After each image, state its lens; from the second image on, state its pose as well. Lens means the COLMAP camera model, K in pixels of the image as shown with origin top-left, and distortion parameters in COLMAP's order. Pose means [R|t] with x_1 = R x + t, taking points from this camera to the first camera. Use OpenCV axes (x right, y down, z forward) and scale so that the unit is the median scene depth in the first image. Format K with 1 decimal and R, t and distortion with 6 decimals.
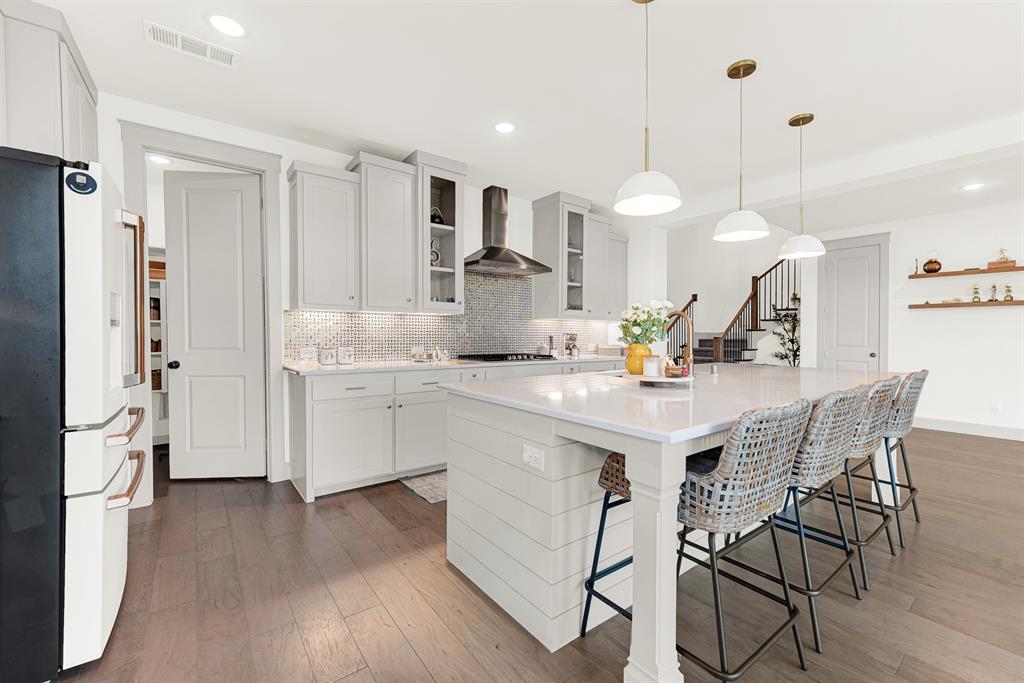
lens RADIAL K [[417.2, 0, 512.0], [0, 417.2, 331.9], [0, 0, 1]] dist [0.000218, -0.000233]
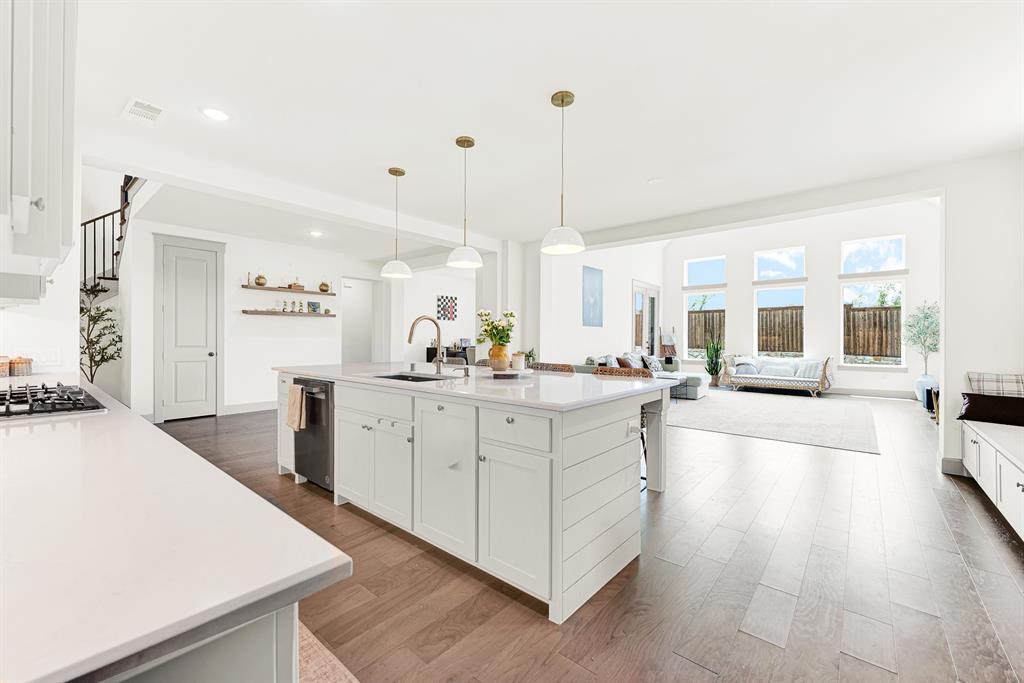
lens RADIAL K [[417.2, 0, 512.0], [0, 417.2, 331.9], [0, 0, 1]] dist [0.000218, -0.000233]
pose [[-0.215969, 0.003071, 0.976395, -0.380357], [-0.013849, 0.999885, -0.006208, -0.006933], [-0.976302, -0.014863, -0.215901, 0.539017]]
